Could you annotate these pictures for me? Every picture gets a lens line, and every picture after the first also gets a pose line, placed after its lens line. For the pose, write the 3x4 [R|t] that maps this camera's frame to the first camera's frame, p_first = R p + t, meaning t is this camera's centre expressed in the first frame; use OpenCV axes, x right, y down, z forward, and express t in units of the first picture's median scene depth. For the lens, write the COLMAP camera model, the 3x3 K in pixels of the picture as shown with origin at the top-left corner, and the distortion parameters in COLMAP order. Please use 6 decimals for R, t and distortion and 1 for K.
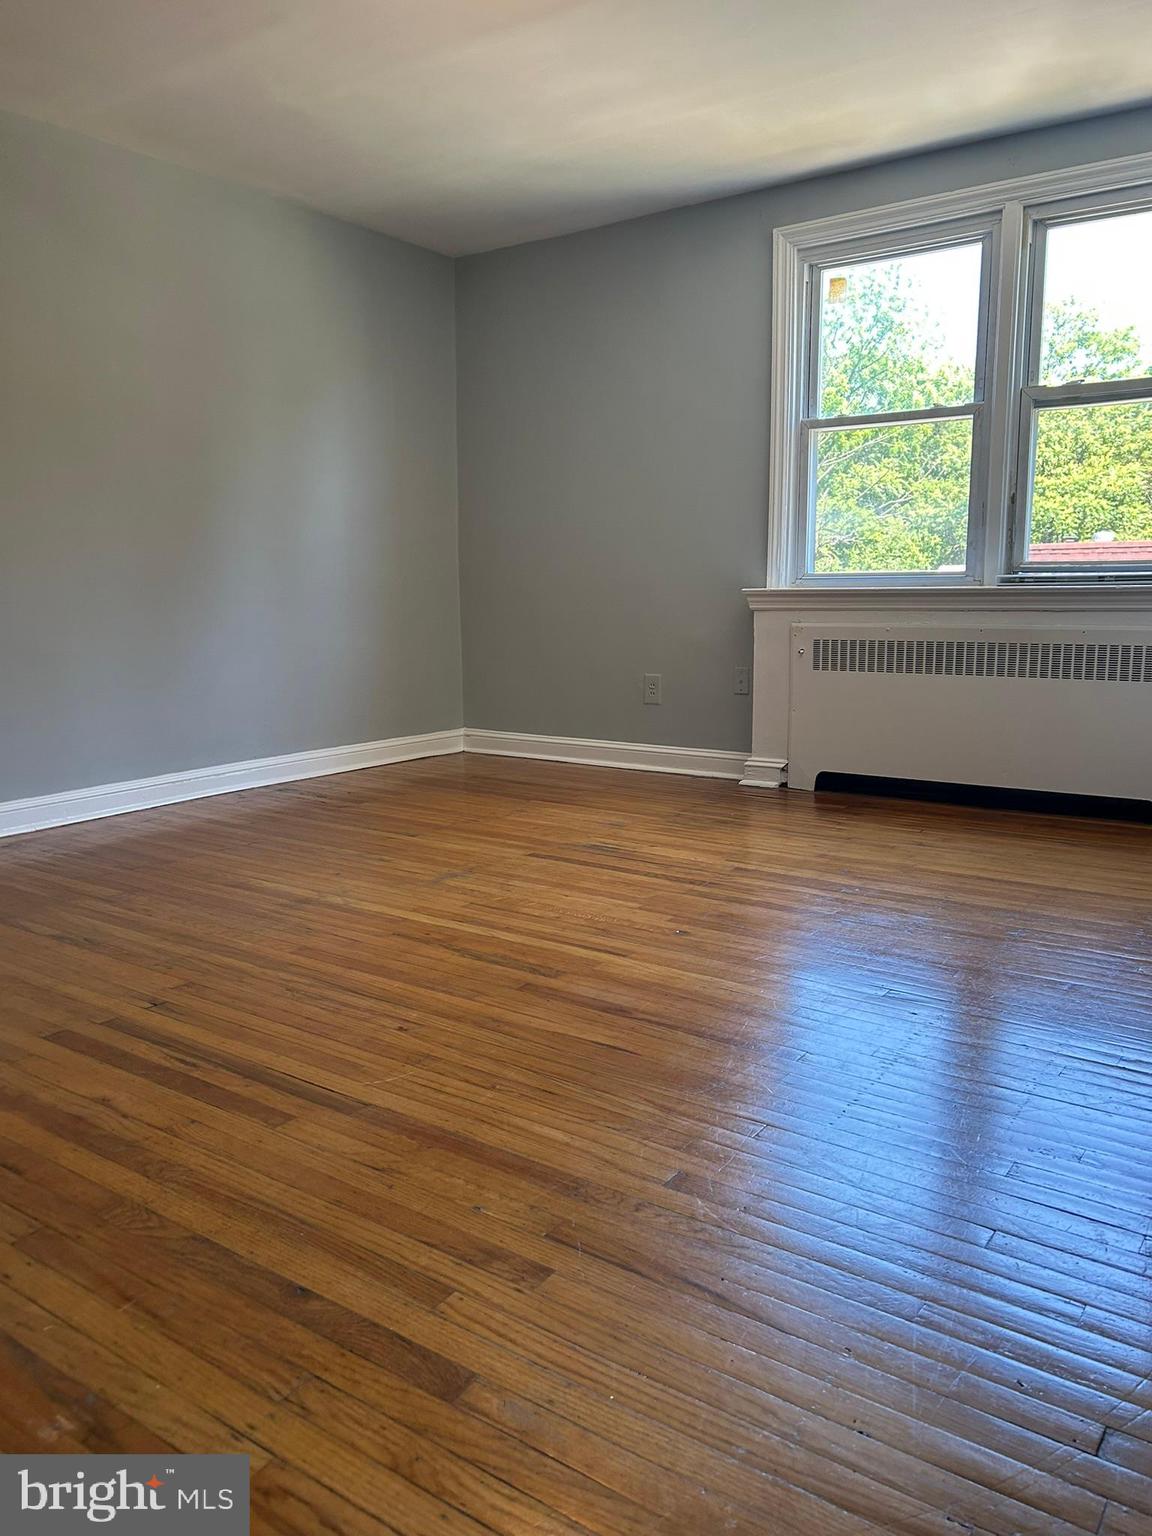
lens RADIAL K [[1167.6, 0, 576.0], [0, 1167.6, 768.0], [0, 0, 1]] dist [0.074620, -0.002979]
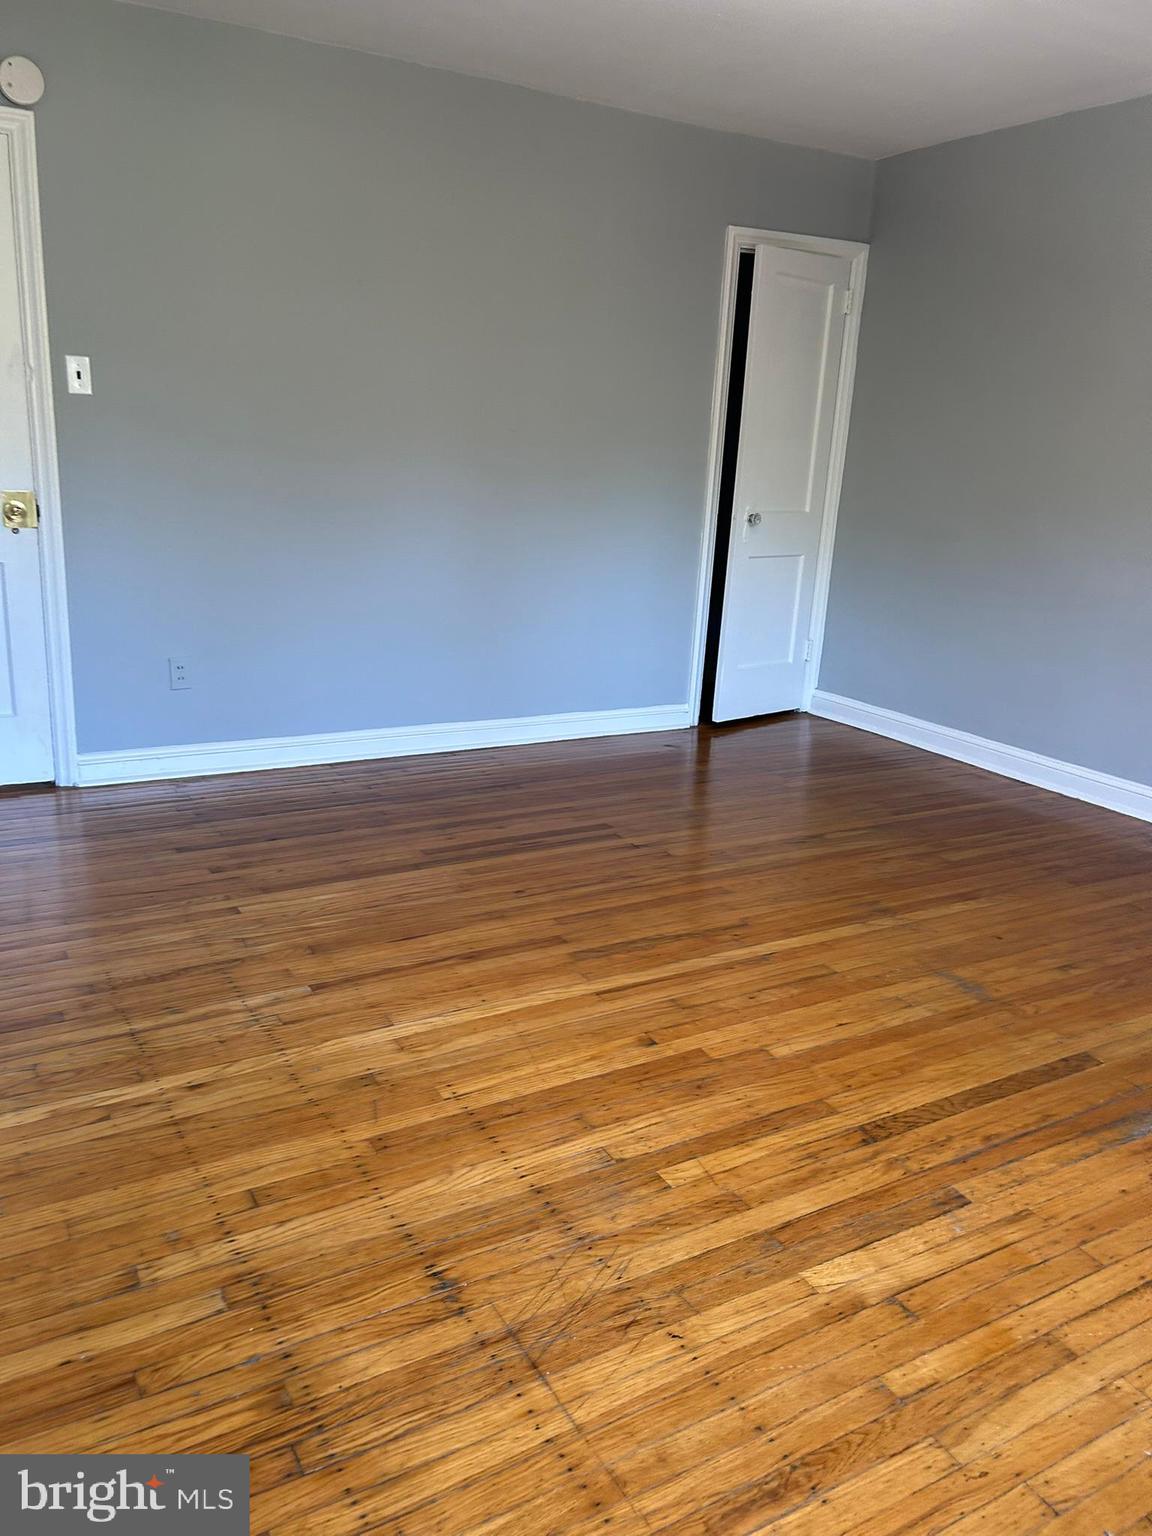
lens RADIAL K [[1167.6, 0, 576.0], [0, 1167.6, 768.0], [0, 0, 1]] dist [0.074620, -0.002979]
pose [[-0.416849, 0.233737, -0.878410, 0.742700], [-0.188917, 0.922993, 0.335251, -0.290824], [0.889127, 0.305696, -0.340592, 1.077780]]
